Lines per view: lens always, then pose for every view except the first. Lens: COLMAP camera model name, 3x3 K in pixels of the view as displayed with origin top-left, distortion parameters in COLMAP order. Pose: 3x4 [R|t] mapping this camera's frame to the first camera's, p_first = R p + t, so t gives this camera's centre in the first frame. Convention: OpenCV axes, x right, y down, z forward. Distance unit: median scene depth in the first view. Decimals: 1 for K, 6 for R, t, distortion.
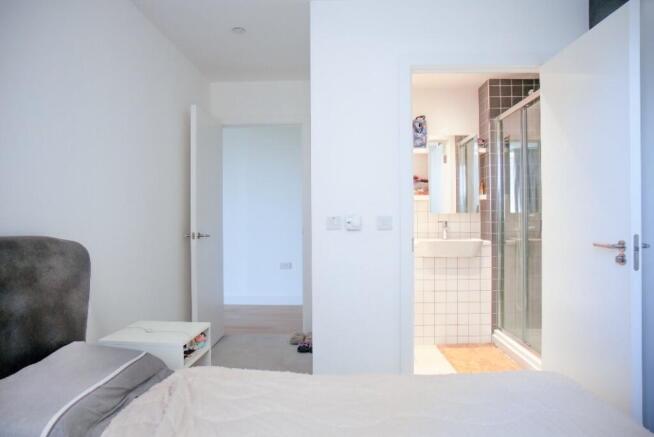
lens RADIAL K [[457.7, 0, 327.7], [0, 457.7, 217.2], [0, 0, 1]] dist [-0.074472, -0.003379]
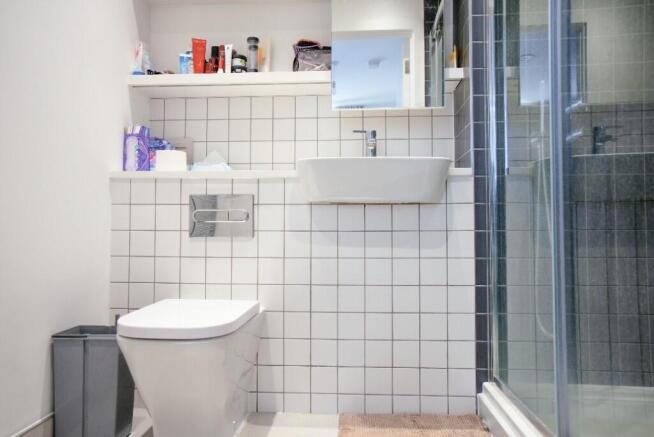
lens RADIAL K [[455.5, 0, 325.3], [0, 455.5, 219.8], [0, 0, 1]] dist [0.009246, 0.003739]
pose [[0.999237, 0.006978, -0.038428, 0.240613], [-0.008240, 0.999429, -0.032771, 0.116402], [0.038178, 0.033063, 0.998724, 0.573745]]
